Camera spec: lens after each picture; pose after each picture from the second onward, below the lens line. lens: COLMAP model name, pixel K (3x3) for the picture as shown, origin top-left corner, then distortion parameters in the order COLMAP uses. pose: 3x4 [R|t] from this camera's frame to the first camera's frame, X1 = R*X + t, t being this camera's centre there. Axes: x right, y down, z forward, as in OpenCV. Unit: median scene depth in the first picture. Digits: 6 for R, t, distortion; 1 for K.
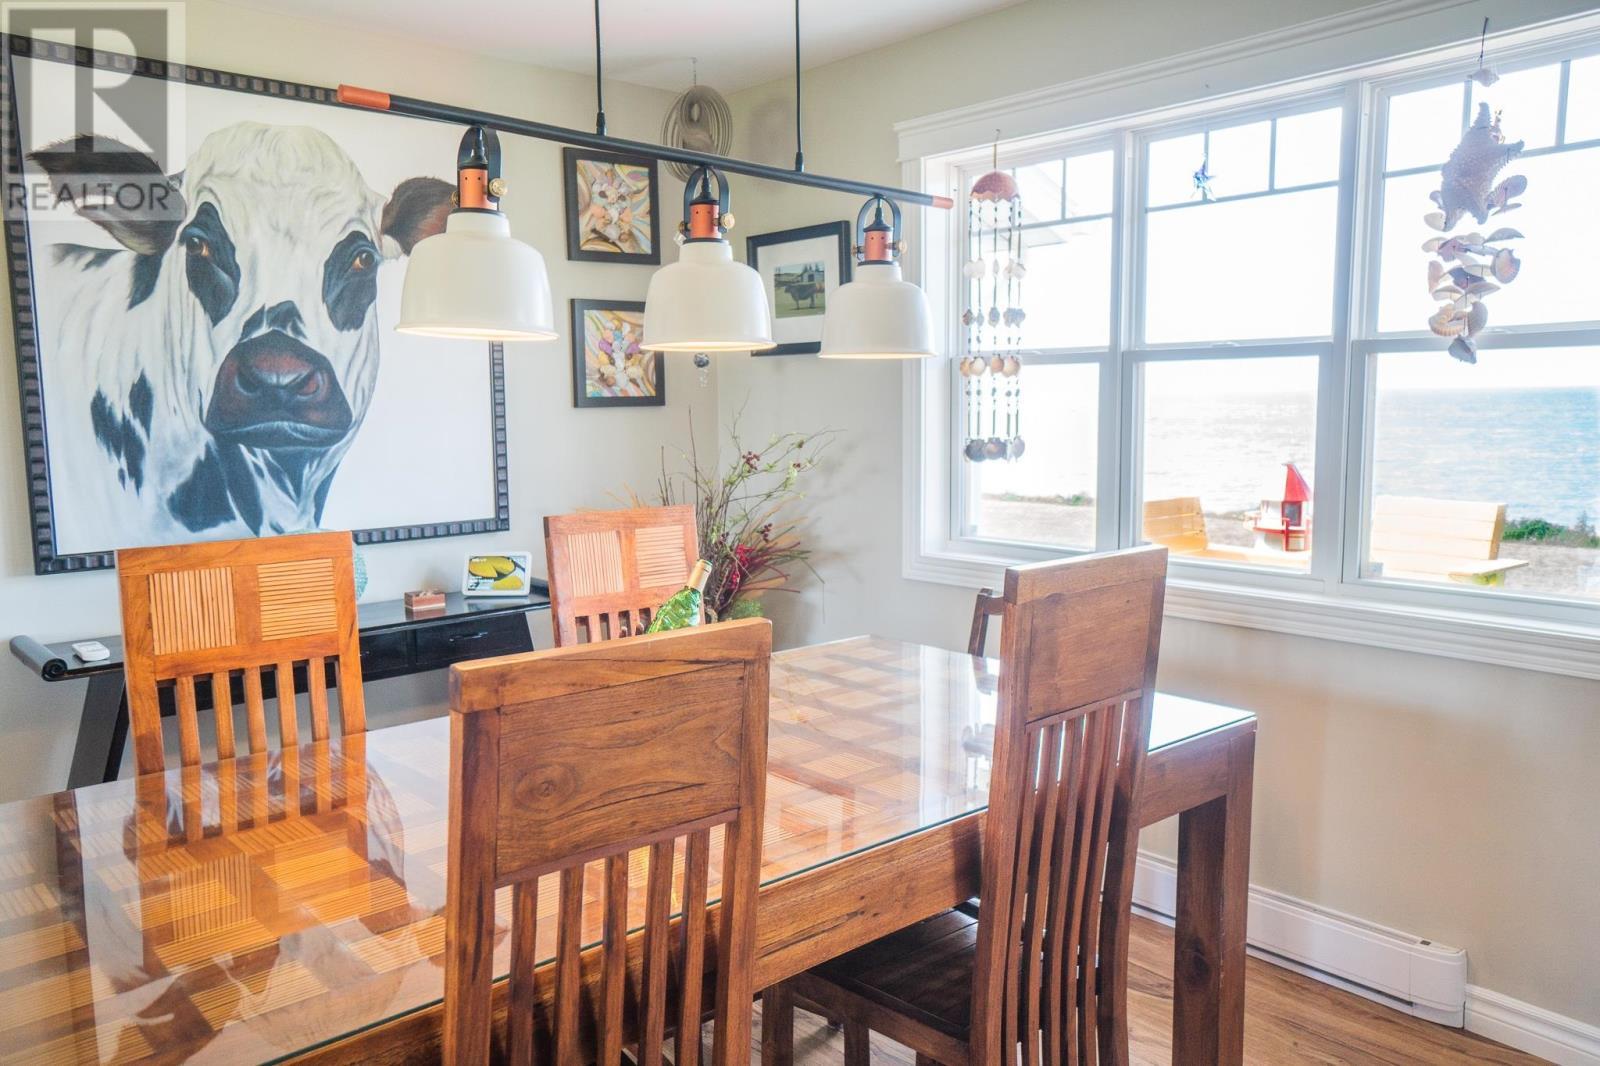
lens RADIAL K [[1211.6, 0, 800.0], [0, 1211.6, 533.0], [0, 0, 1]] dist [-0.001503, 0.067356]
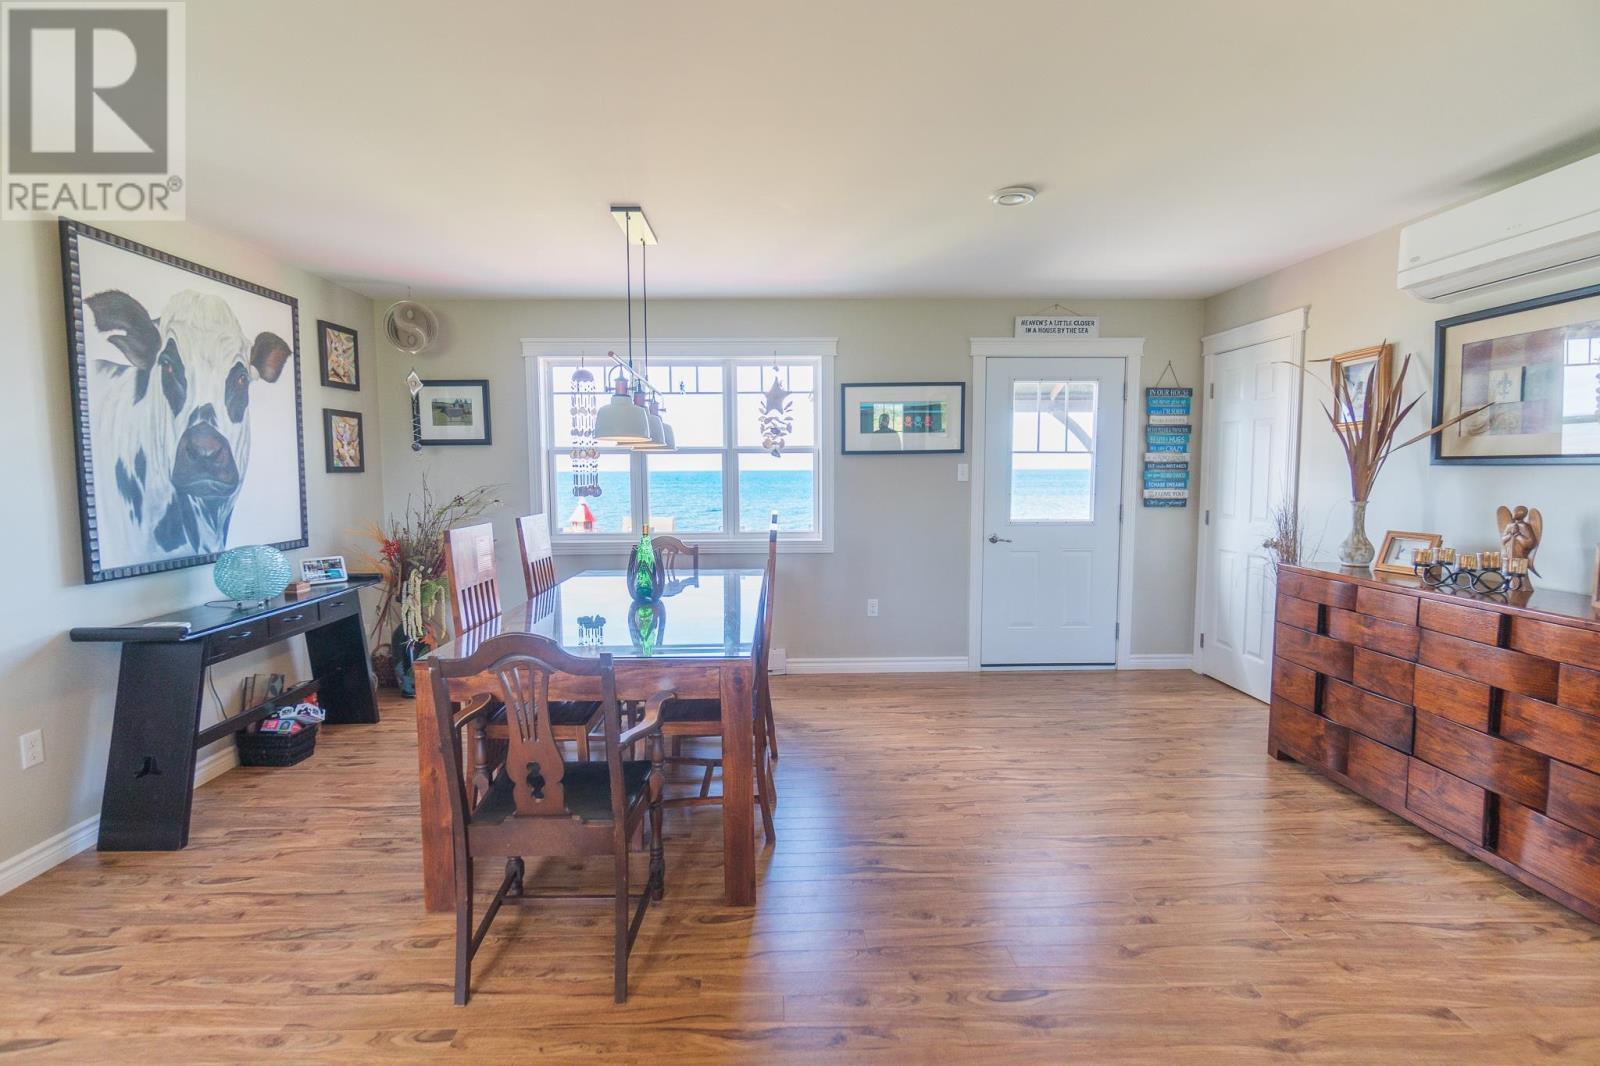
lens RADIAL K [[758.3, 0, 800.0], [0, 758.3, 533.0], [0, 0, 1]] dist [-0.005090, -0.000977]
pose [[0.635859, -0.056541, 0.769732, -0.707464], [0.085296, 0.996352, 0.002726, 0.039784], [-0.767078, 0.063922, 0.638362, -0.204651]]
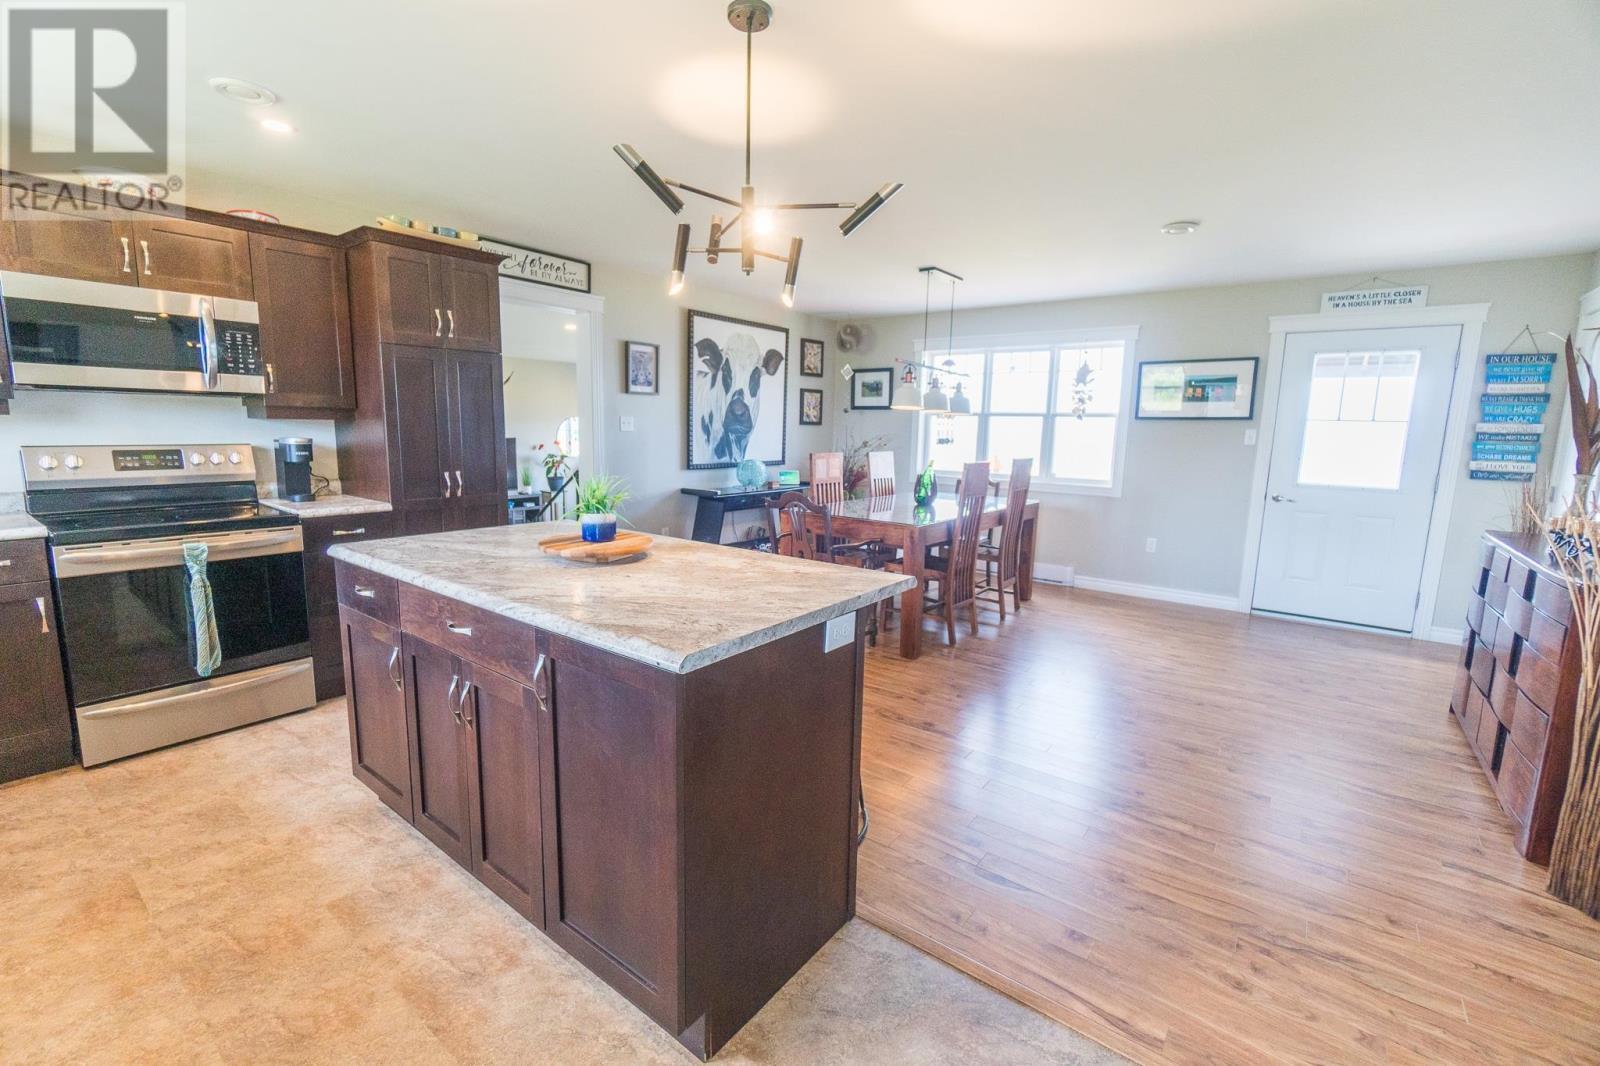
lens RADIAL K [[701.1, 0, 800.0], [0, 701.1, 533.0], [0, 0, 1]] dist [-0.002822, -0.000512]
pose [[0.979188, 0.002379, 0.202941, -0.653238], [-0.010219, 0.999241, 0.037592, 0.120736], [-0.202698, -0.038883, 0.978469, -0.862390]]
